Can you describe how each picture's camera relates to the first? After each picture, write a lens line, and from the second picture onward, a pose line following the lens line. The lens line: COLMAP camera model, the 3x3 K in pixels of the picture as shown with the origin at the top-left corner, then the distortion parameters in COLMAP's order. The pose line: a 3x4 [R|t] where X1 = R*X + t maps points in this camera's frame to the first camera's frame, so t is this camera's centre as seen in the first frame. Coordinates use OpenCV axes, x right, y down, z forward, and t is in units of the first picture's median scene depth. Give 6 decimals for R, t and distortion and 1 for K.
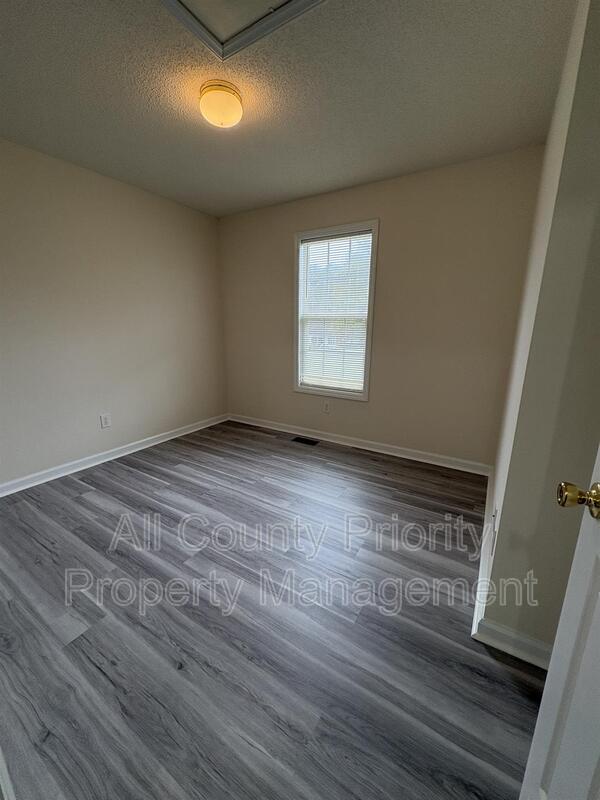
lens RADIAL K [[318.6, 0, 299.5], [0, 318.6, 402.7], [0, 0, 1]] dist [0.001498, -0.000025]
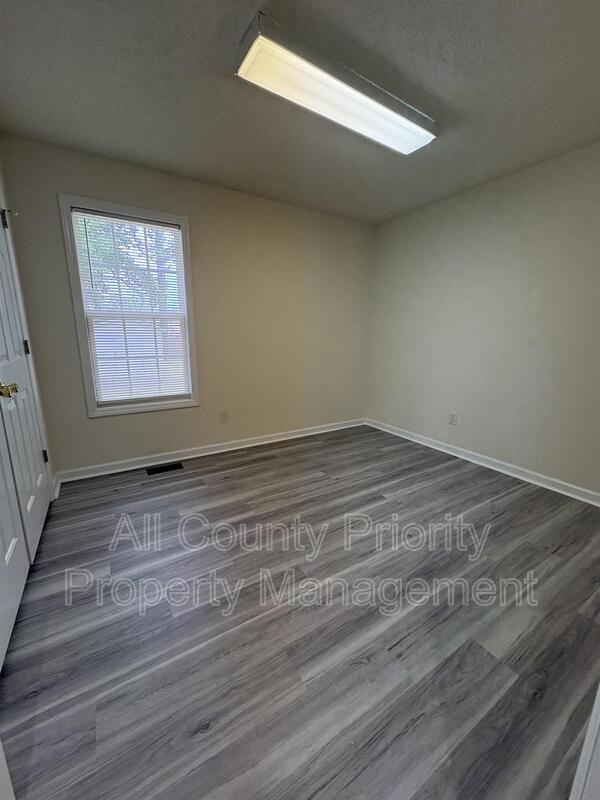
lens RADIAL K [[318.6, 0, 298.0], [0, 318.6, 394.5], [0, 0, 1]] dist [0.001498, -0.000025]
pose [[0.445897, -0.186291, 0.875484, -0.496203], [0.200528, 0.974031, 0.105129, -0.078880], [-0.872333, 0.128683, 0.471674, 0.293287]]
